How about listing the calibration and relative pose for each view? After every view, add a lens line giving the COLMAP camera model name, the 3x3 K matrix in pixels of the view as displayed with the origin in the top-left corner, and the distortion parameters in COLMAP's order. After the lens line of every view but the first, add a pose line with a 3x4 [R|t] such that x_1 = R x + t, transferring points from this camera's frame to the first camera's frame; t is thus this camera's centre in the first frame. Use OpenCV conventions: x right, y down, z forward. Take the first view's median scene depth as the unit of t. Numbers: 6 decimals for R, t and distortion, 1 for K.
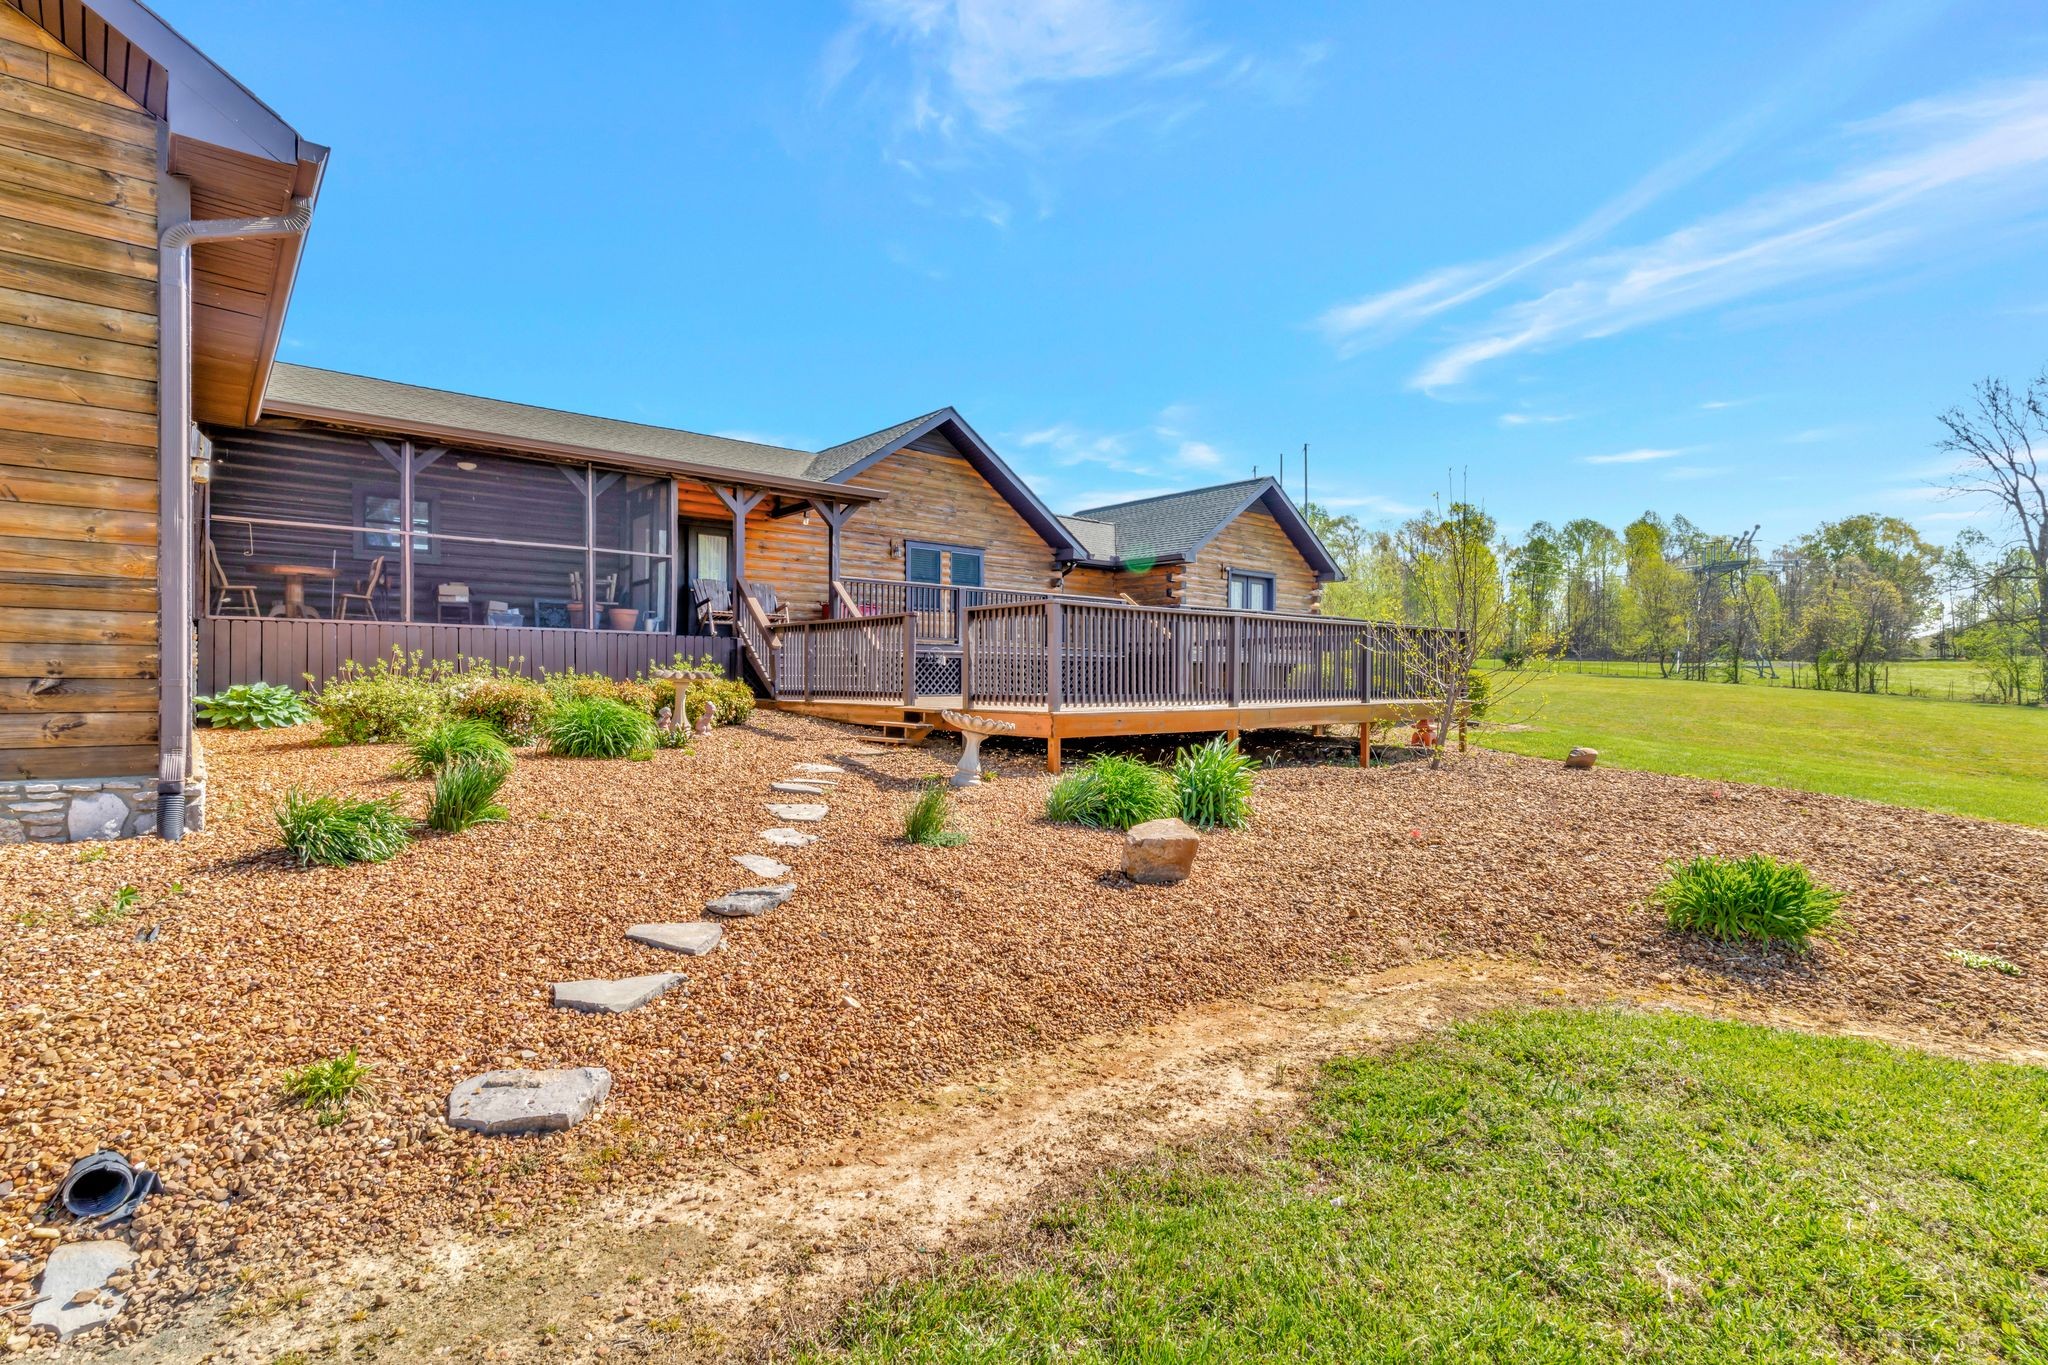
lens RADIAL K [[975.1, 0, 1022.5], [0, 975.1, 682.9], [0, 0, 1]] dist [0.002294, 0.000541]
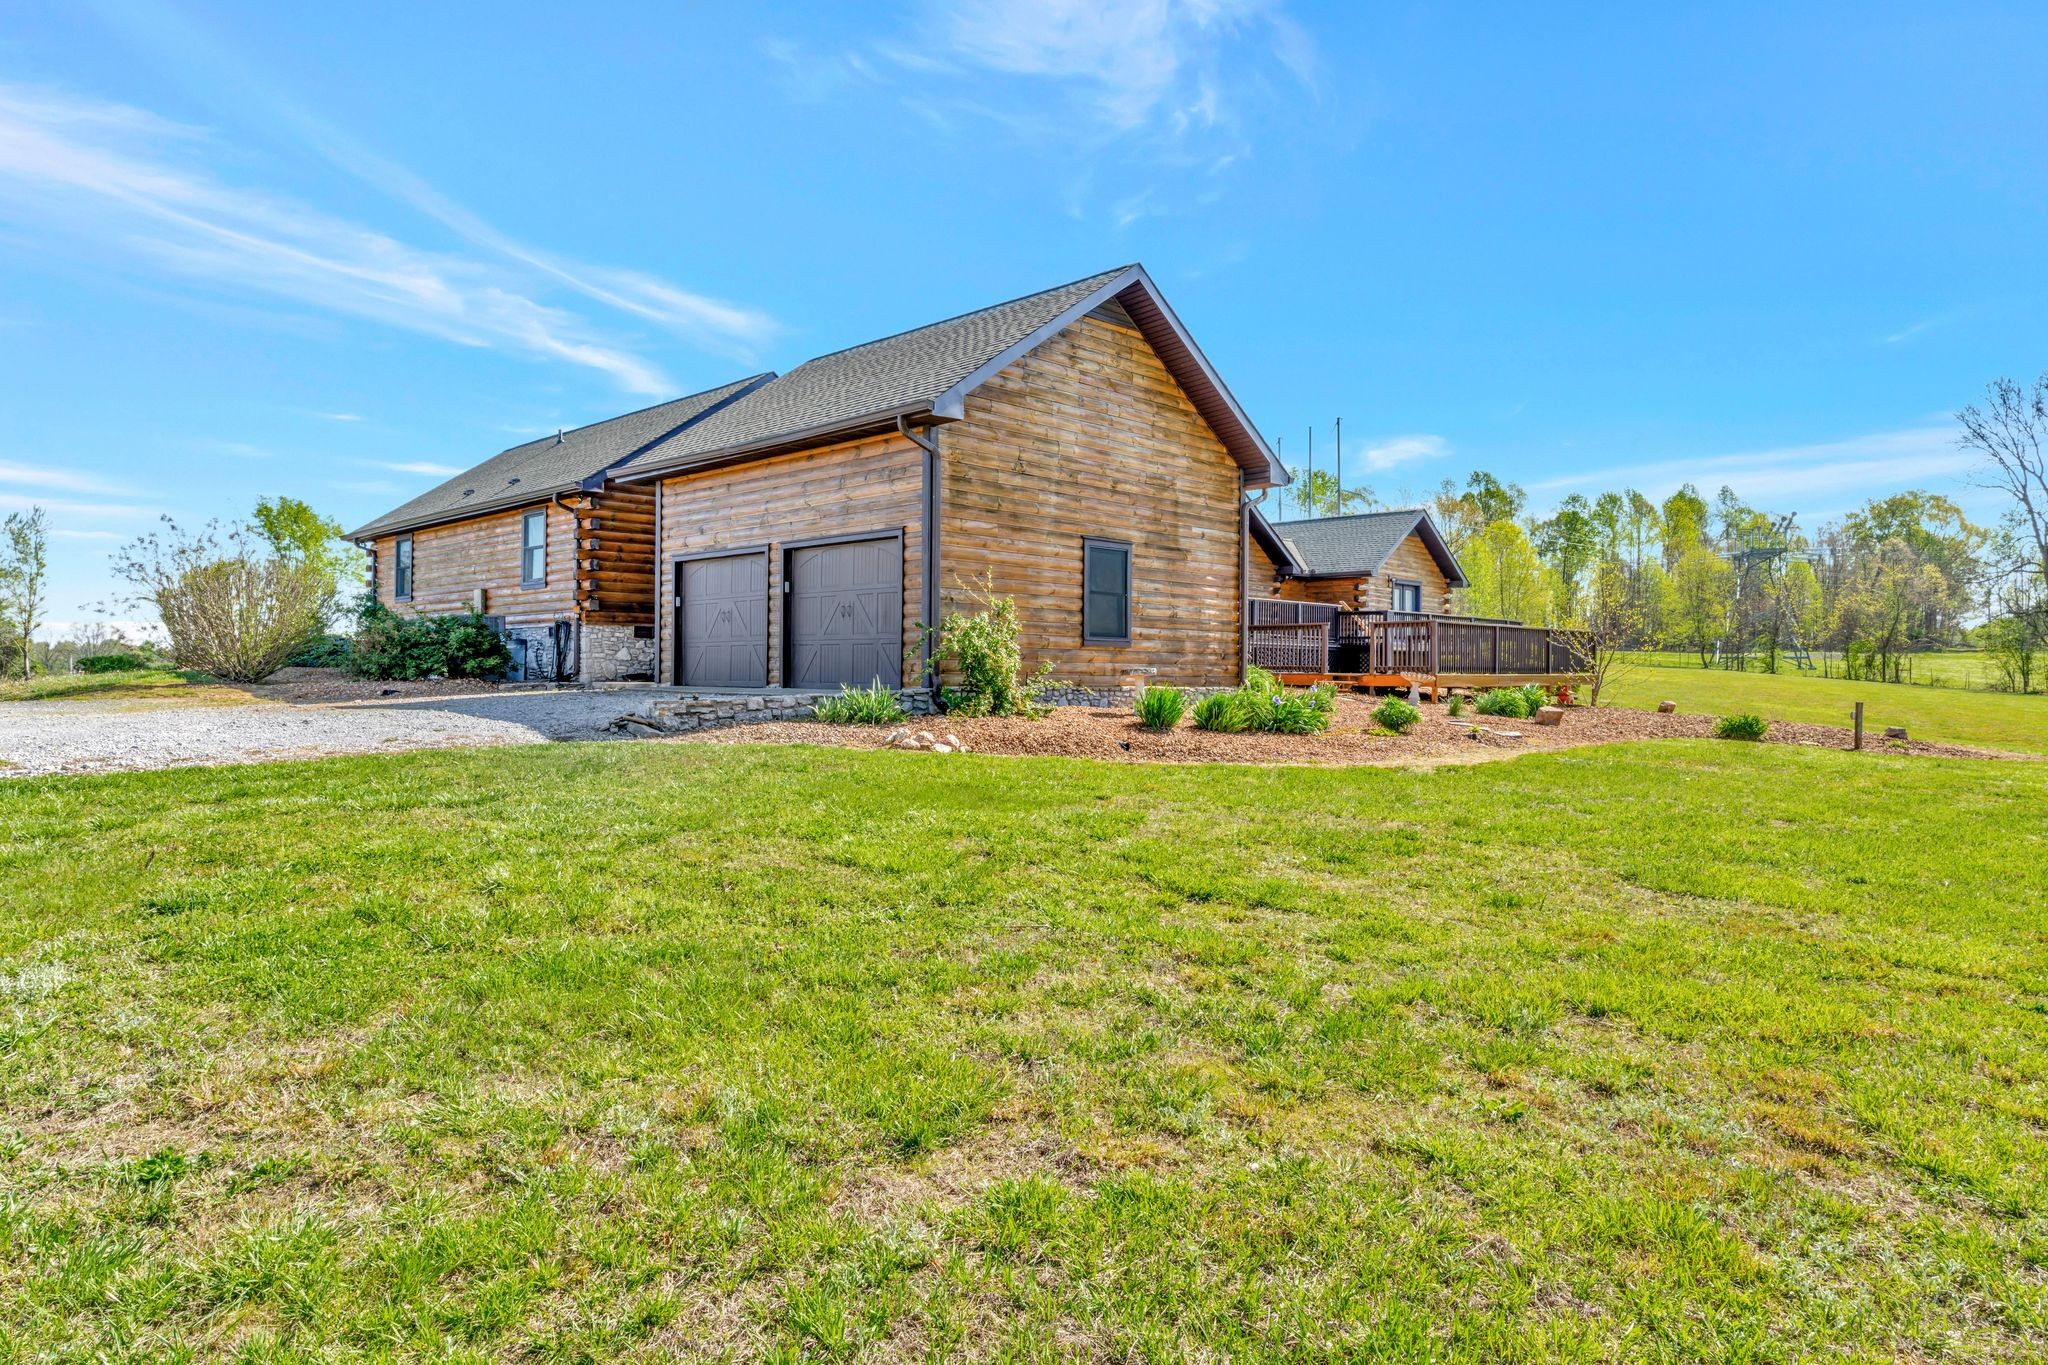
lens RADIAL K [[1239.9, 0, 1023.8], [0, 1239.9, 674.8], [0, 0, 1]] dist [-0.003470, -0.001774]
pose [[0.996745, 0.000028, 0.080622, -0.403395], [0.000218, 0.999995, -0.003048, 0.015558], [-0.080622, 0.003056, 0.996740, -0.596887]]
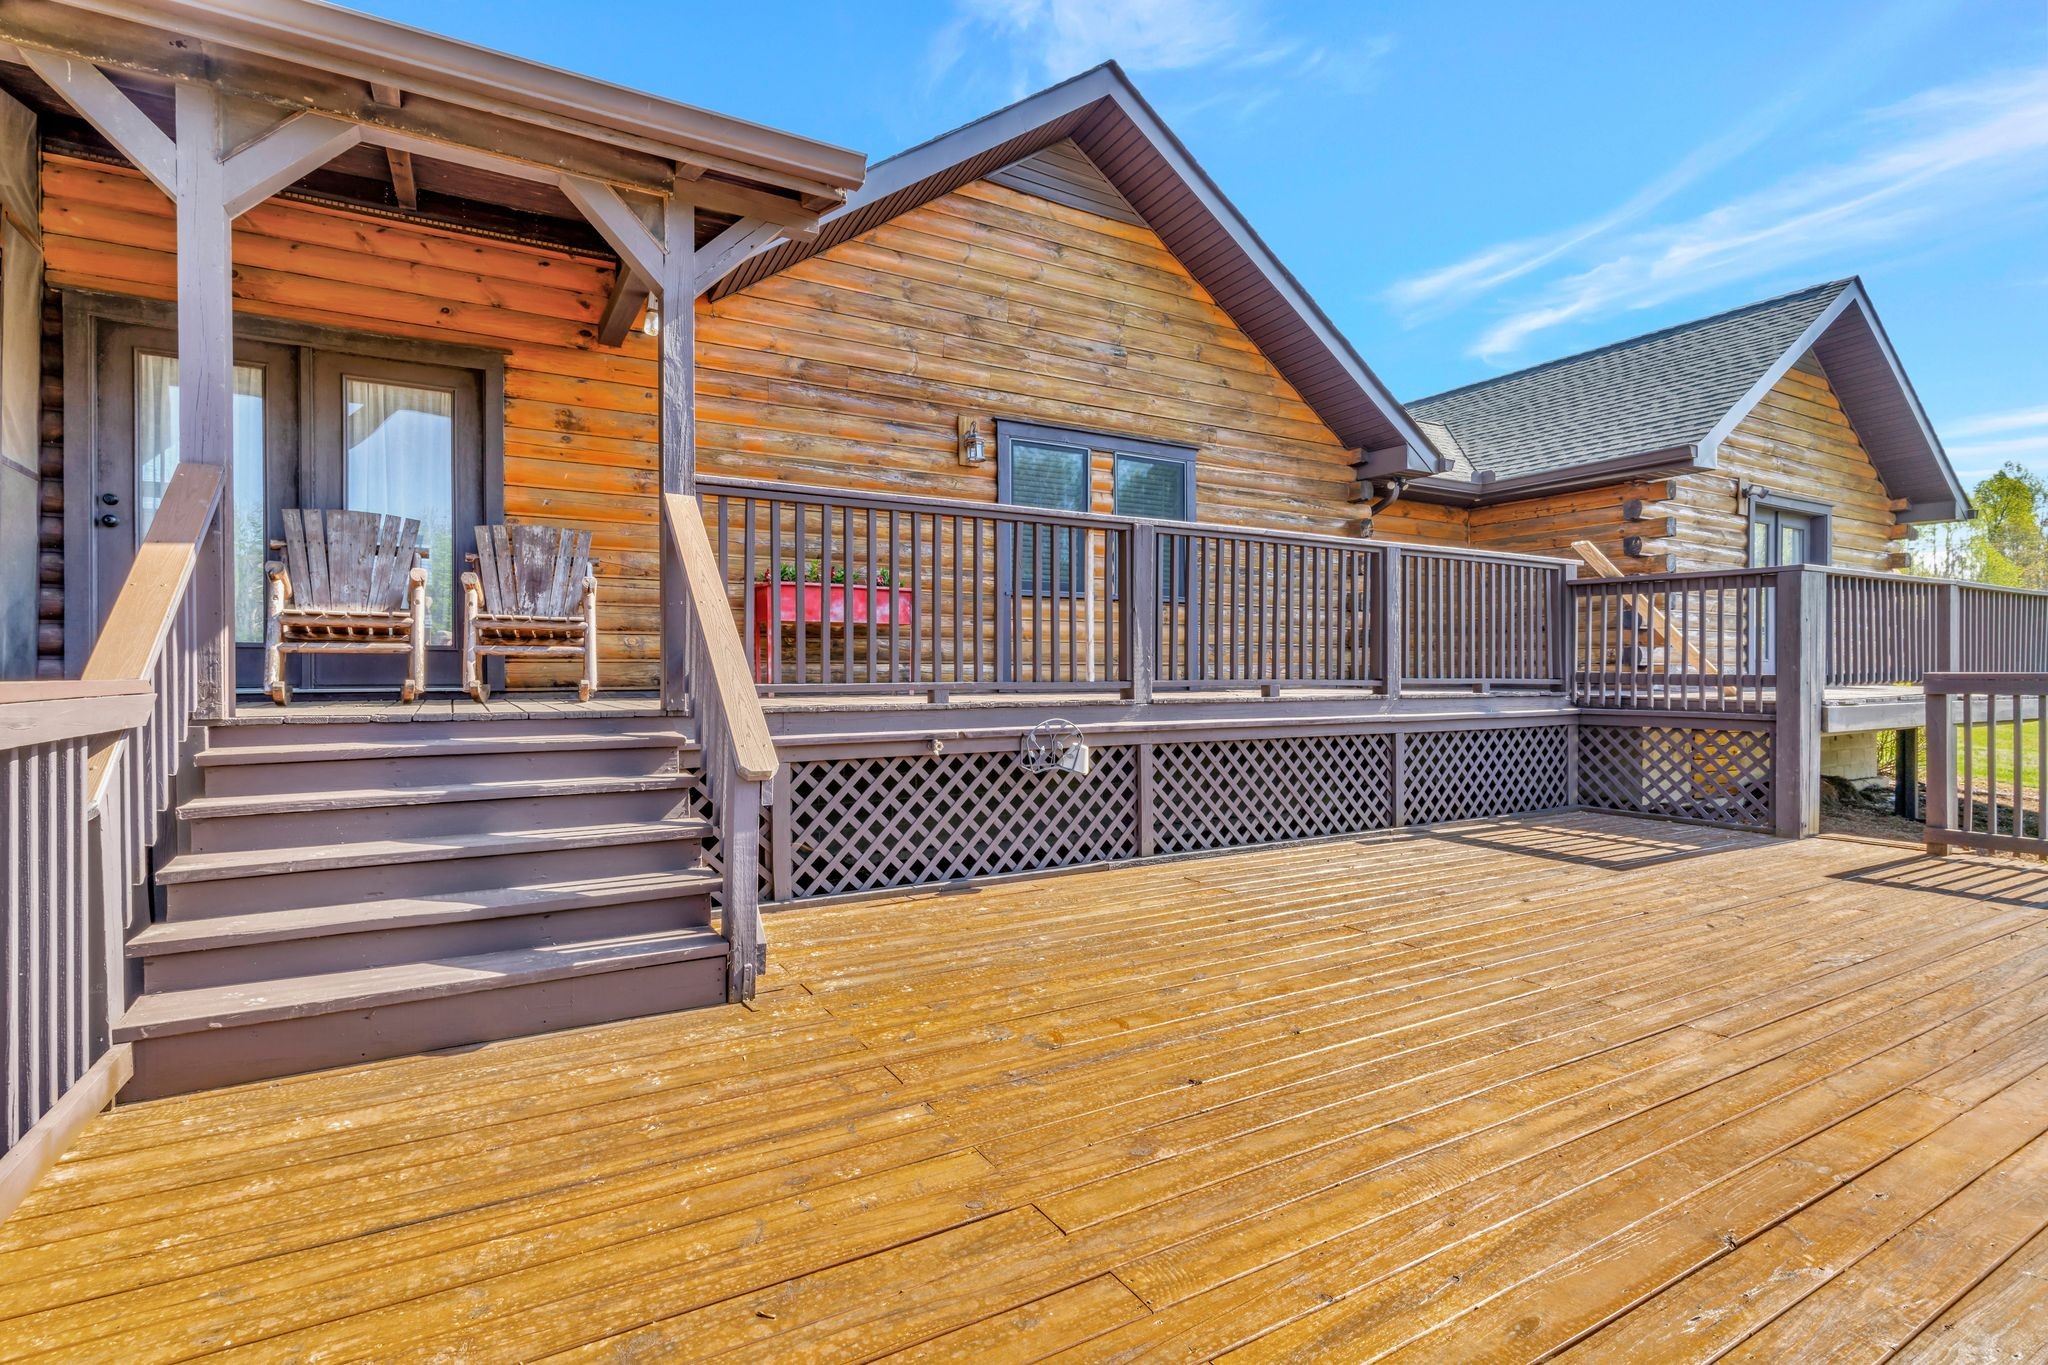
lens RADIAL K [[975.1, 0, 1017.6], [0, 975.1, 678.1], [0, 0, 1]] dist [0.002294, 0.000541]
pose [[0.982068, -0.006817, -0.188404, -0.030554], [0.006512, 0.999976, -0.002237, -0.032942], [0.188415, 0.000970, 0.982089, 0.488565]]
